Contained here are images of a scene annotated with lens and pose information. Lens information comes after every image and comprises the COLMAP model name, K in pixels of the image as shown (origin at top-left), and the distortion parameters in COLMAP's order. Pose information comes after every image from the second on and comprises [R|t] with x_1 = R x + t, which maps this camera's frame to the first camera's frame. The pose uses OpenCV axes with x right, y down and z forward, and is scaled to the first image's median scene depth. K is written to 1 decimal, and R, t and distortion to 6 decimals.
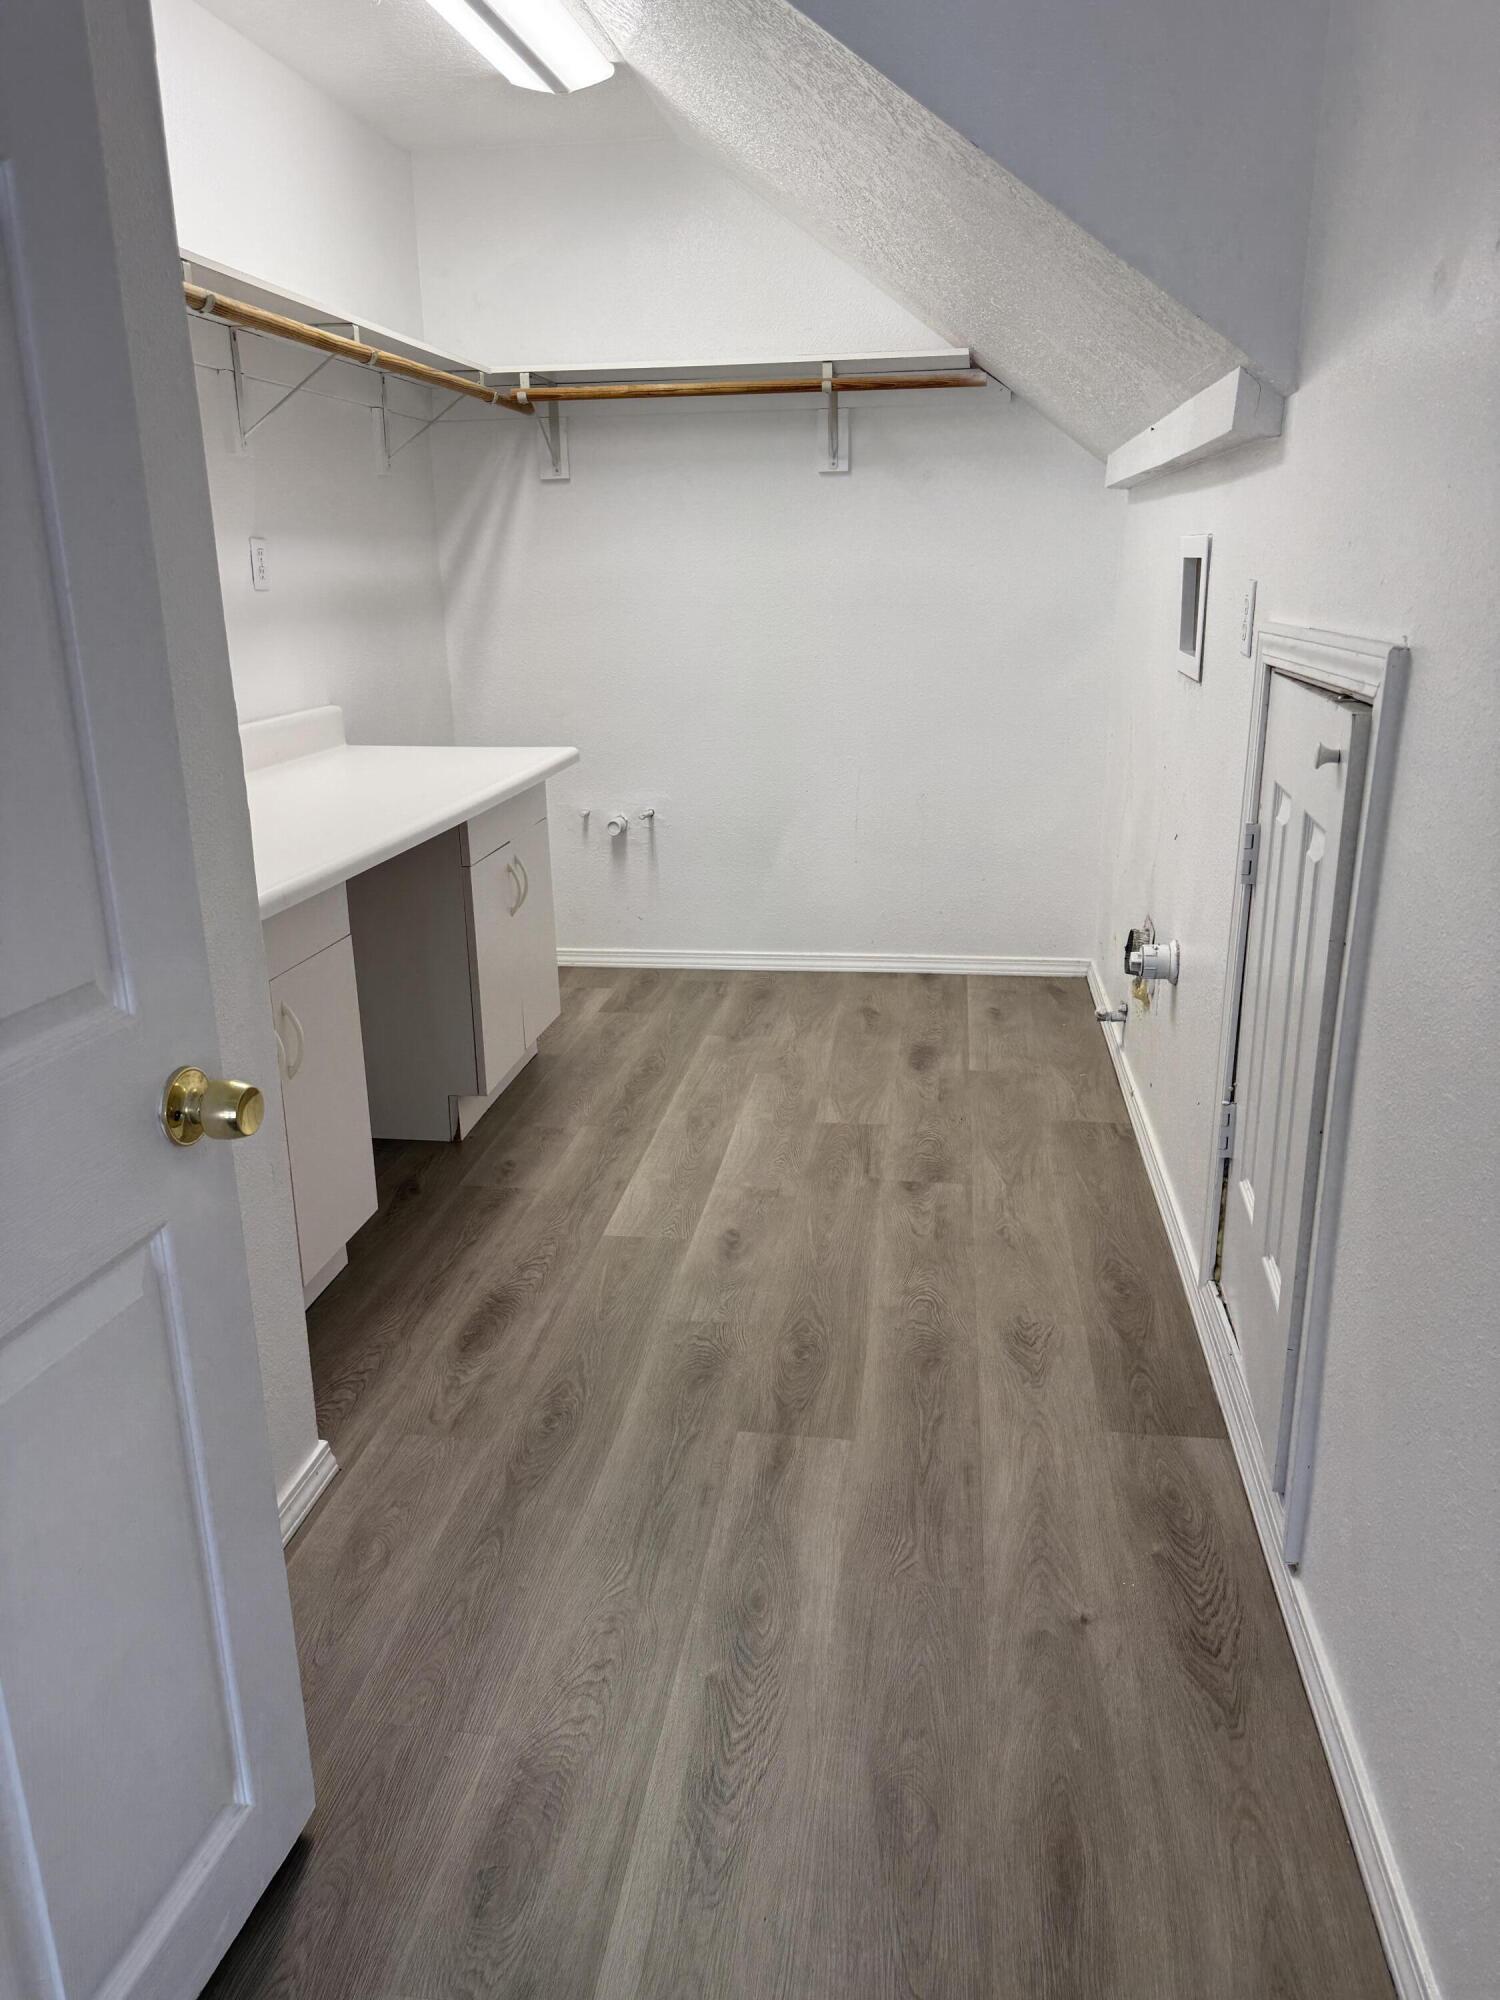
lens RADIAL K [[1402.8, 0, 750.0], [0, 1402.8, 1000.0], [0, 0, 1]] dist [0.003729, 0.000167]
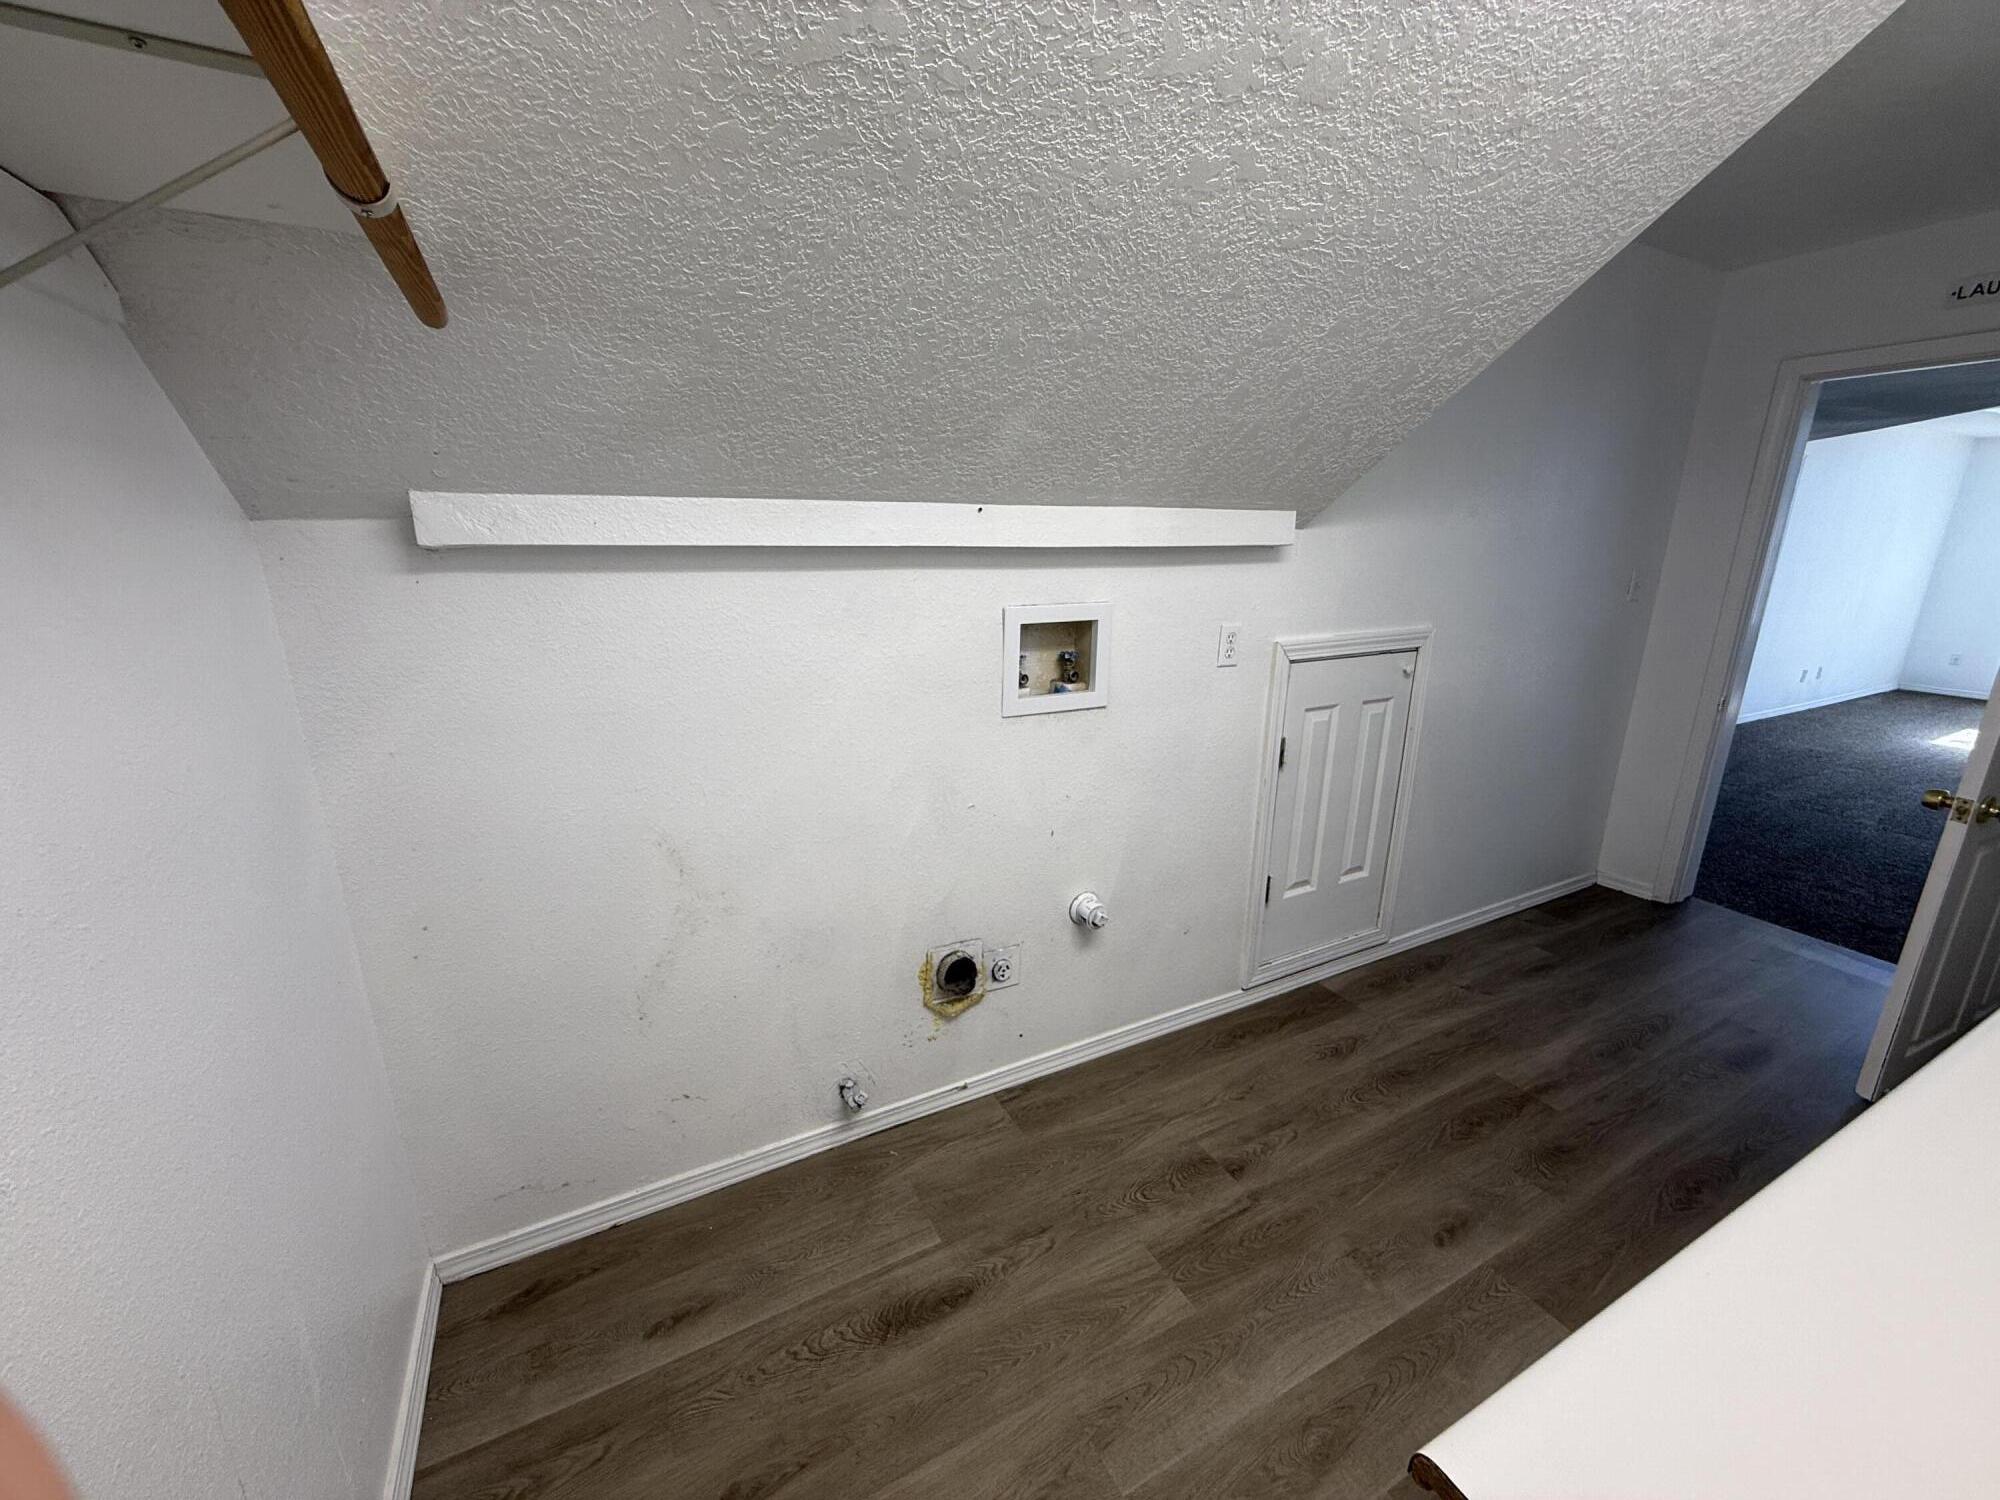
lens RADIAL K [[801.6, 0, 1000.0], [0, 801.6, 750.0], [0, 0, 1]] dist [0.000998, -0.000033]
pose [[-0.589878, -0.192340, 0.784251, -0.224975], [0.239142, 0.886037, 0.397176, -0.494502], [-0.771268, 0.421833, -0.476657, 1.413634]]
